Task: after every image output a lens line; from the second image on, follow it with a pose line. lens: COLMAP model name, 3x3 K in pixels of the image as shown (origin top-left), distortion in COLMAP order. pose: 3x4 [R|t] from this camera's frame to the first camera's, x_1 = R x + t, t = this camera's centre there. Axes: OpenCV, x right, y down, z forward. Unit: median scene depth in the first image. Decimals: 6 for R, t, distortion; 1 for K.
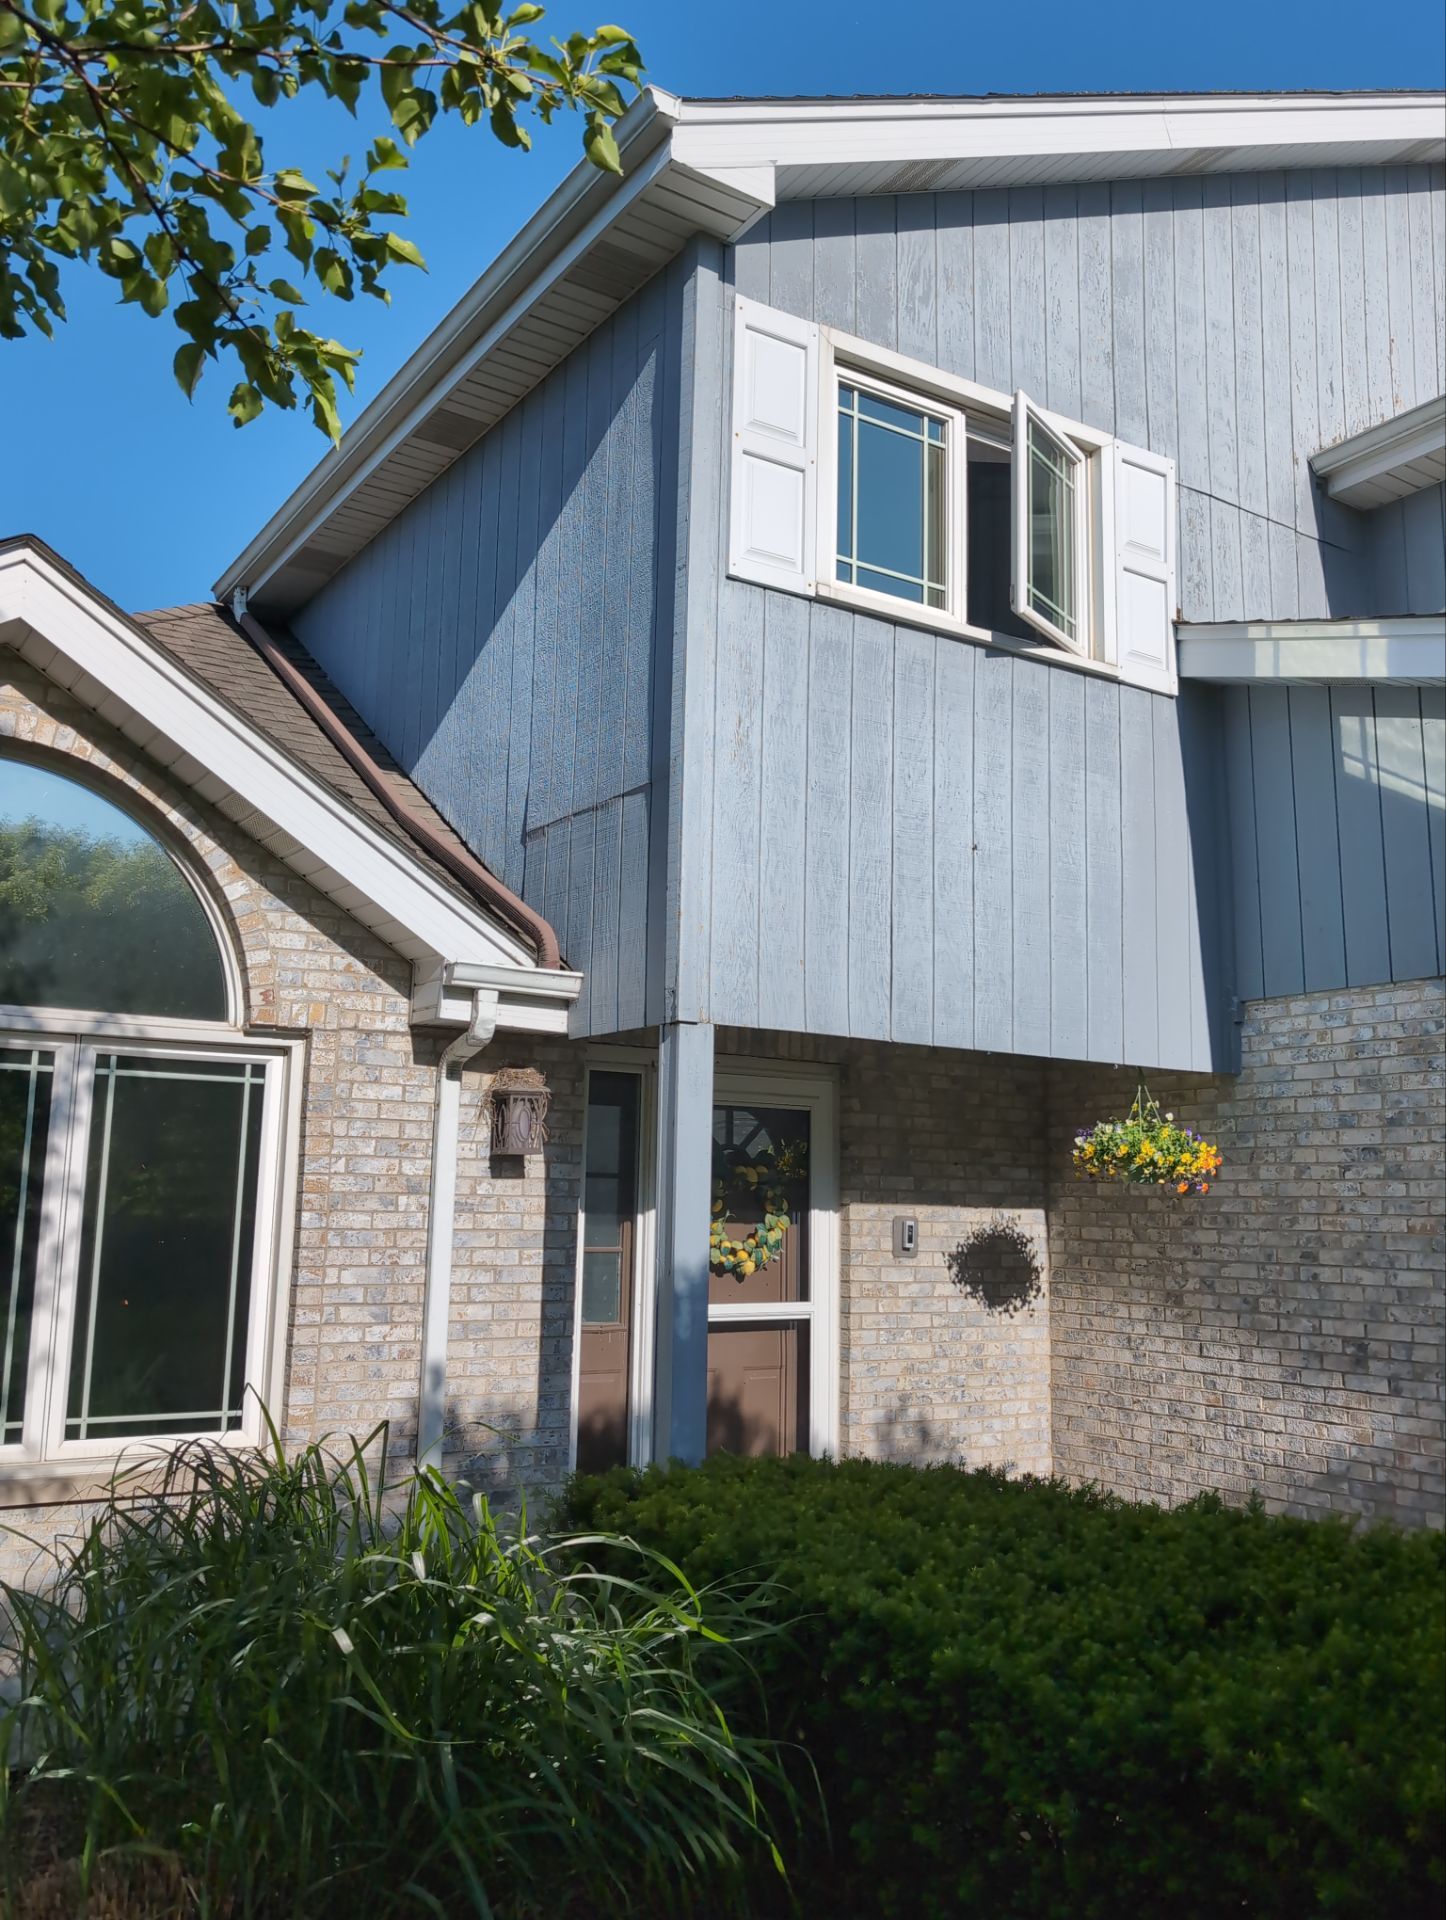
lens RADIAL K [[1608.4, 0, 727.5], [0, 1608.4, 950.1], [0, 0, 1]] dist [0.028812, -0.056666]
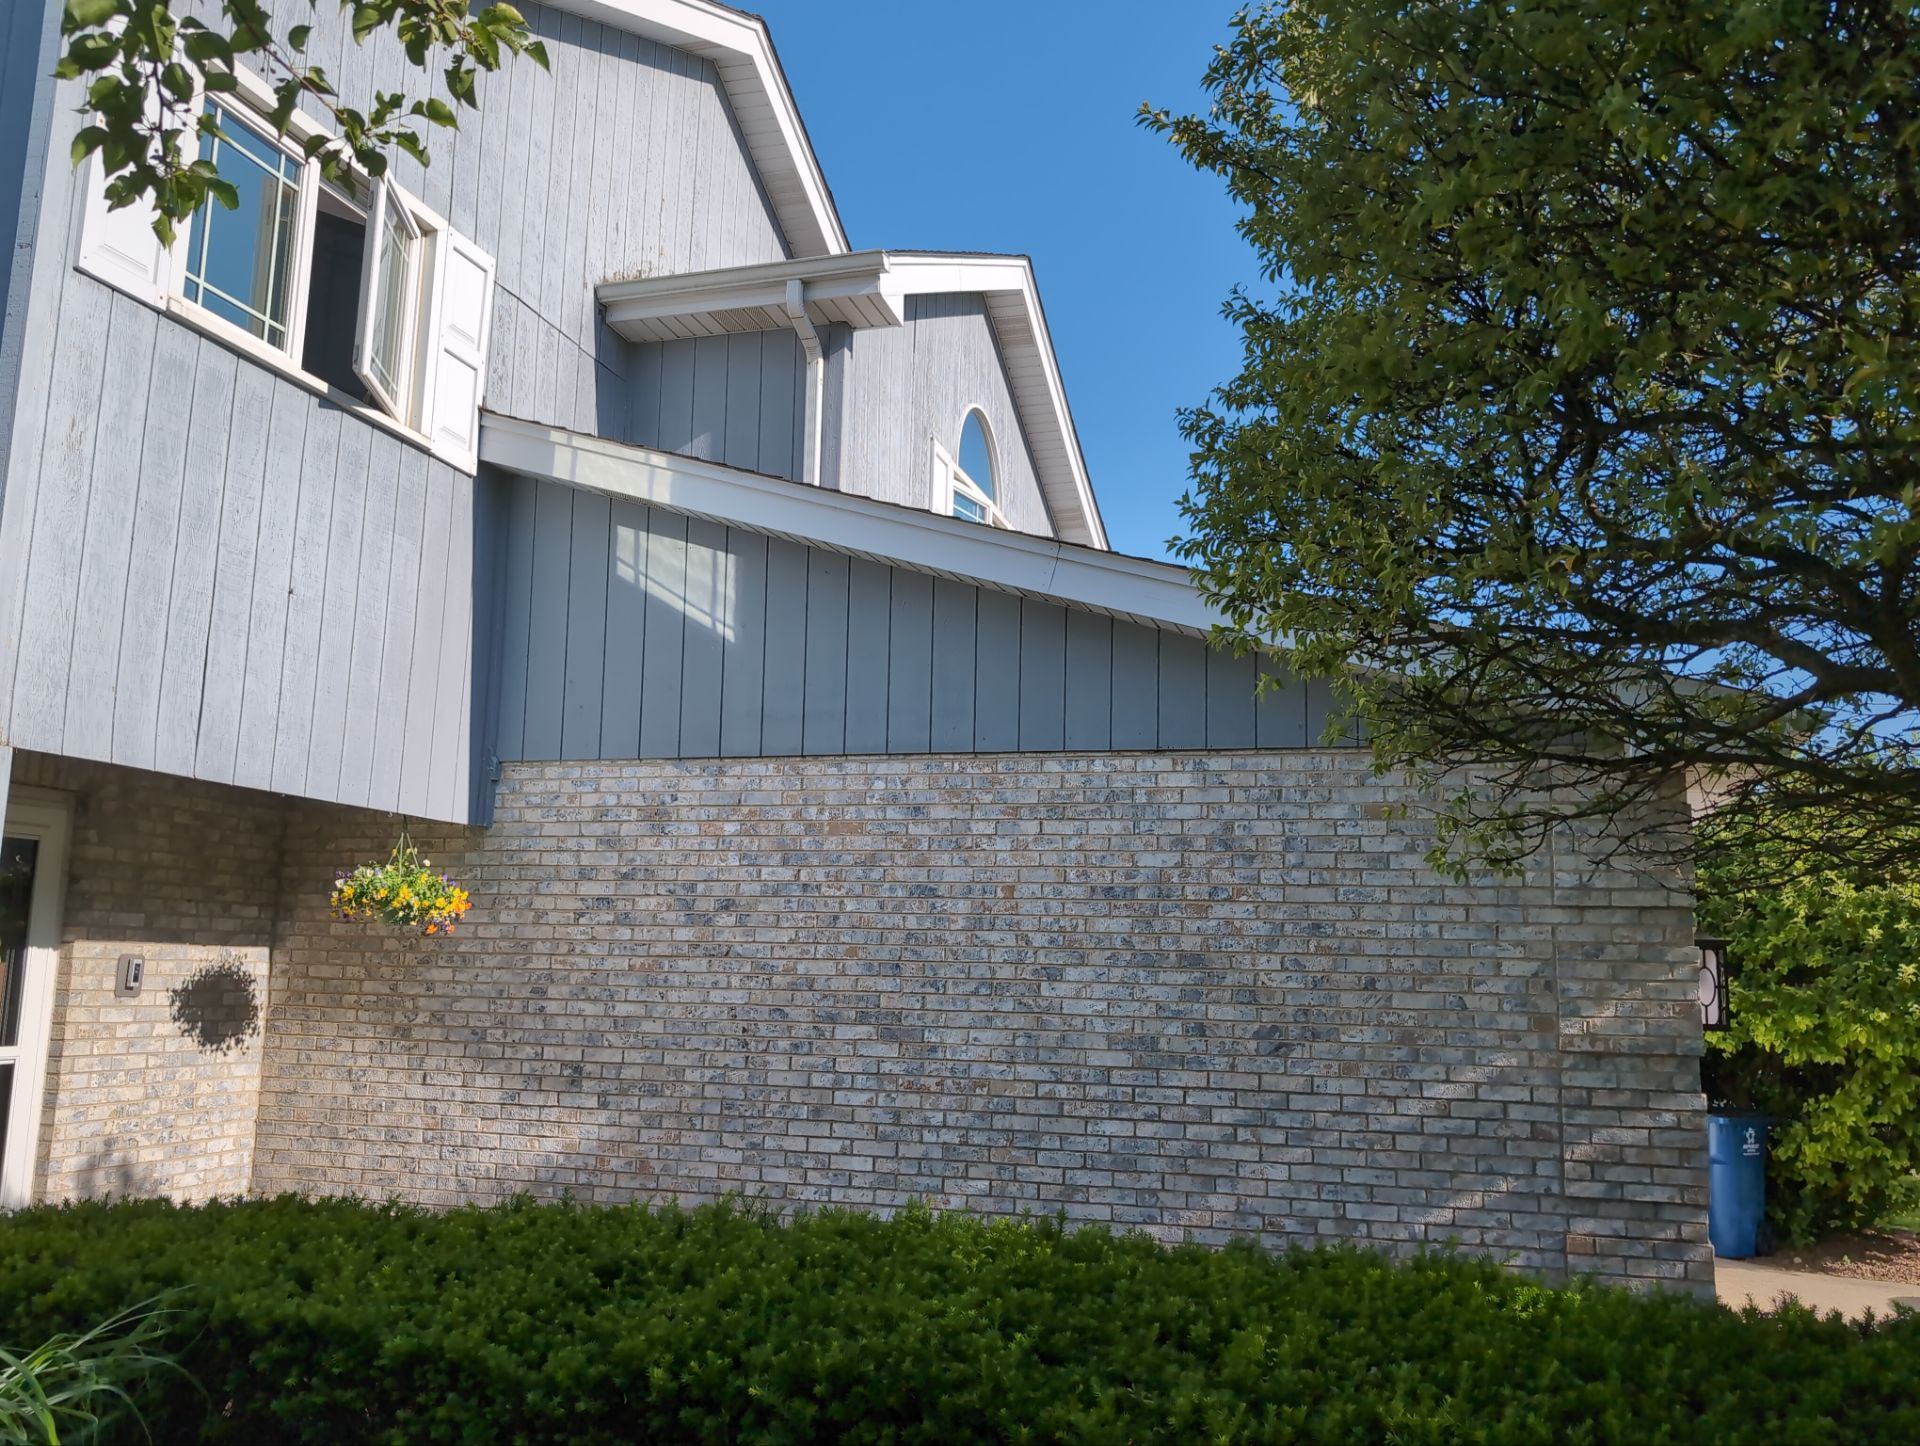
lens RADIAL K [[1608.4, 0, 959.5], [0, 1608.4, 709.2], [0, 0, 1]] dist [0.028812, -0.056666]
pose [[0.758709, 0.105276, 0.642867, -0.167969], [-0.113888, 0.993093, -0.028219, -0.009423], [-0.641398, -0.051805, 0.765458, -0.050149]]
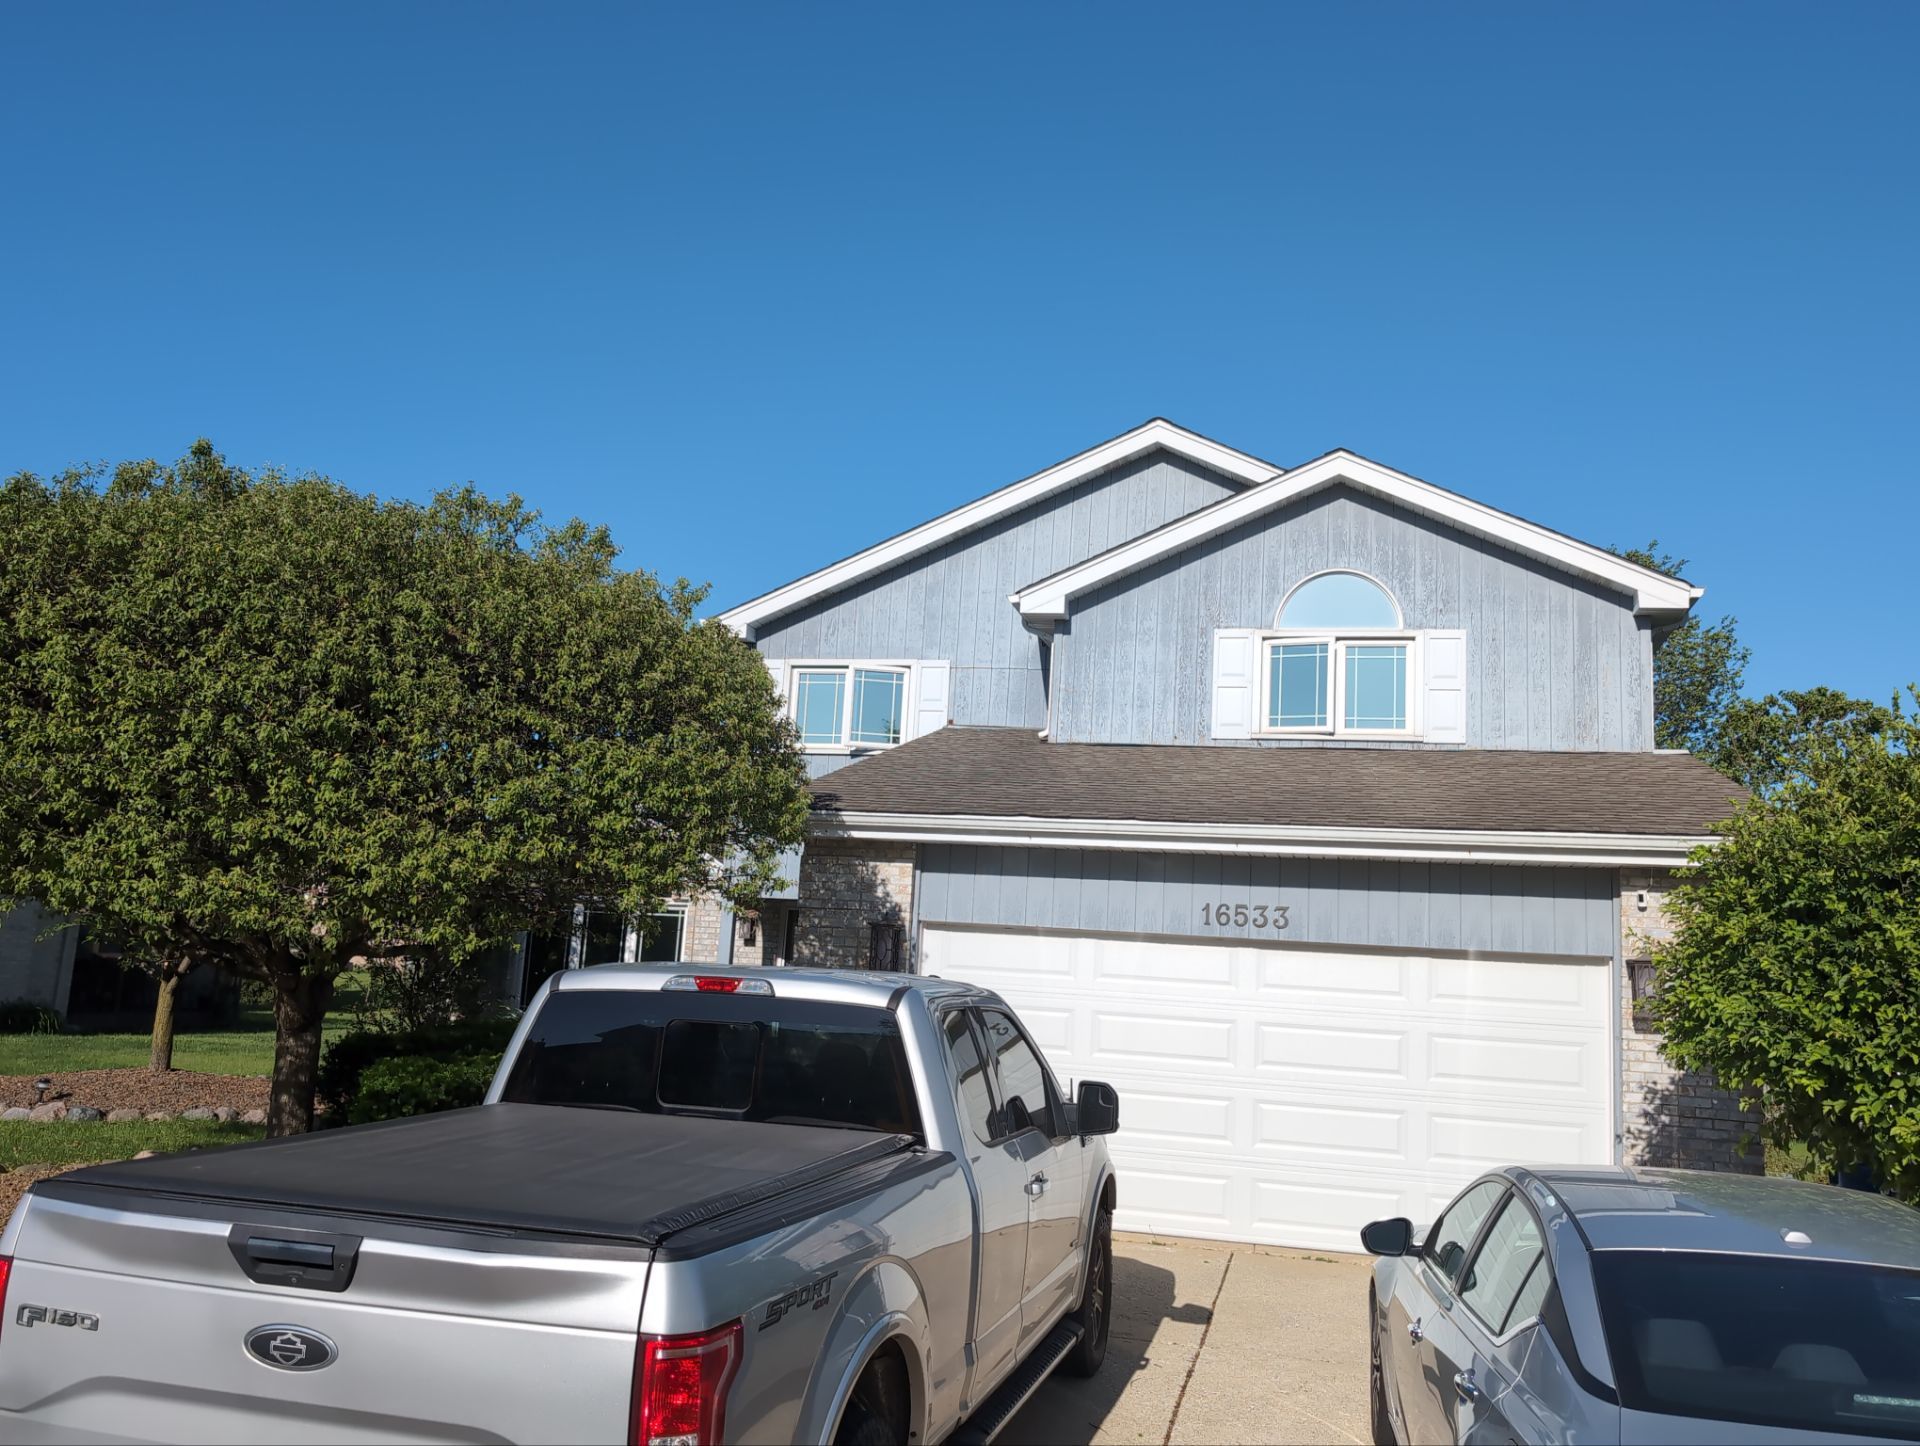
lens RADIAL K [[1608.4, 0, 958.8], [0, 1608.4, 721.7], [0, 0, 1]] dist [0.028812, -0.056666]
pose [[0.688786, -0.099994, -0.718035, 2.150103], [0.077836, 0.994917, -0.063888, -0.050859], [0.720774, -0.011883, 0.693069, -0.745383]]
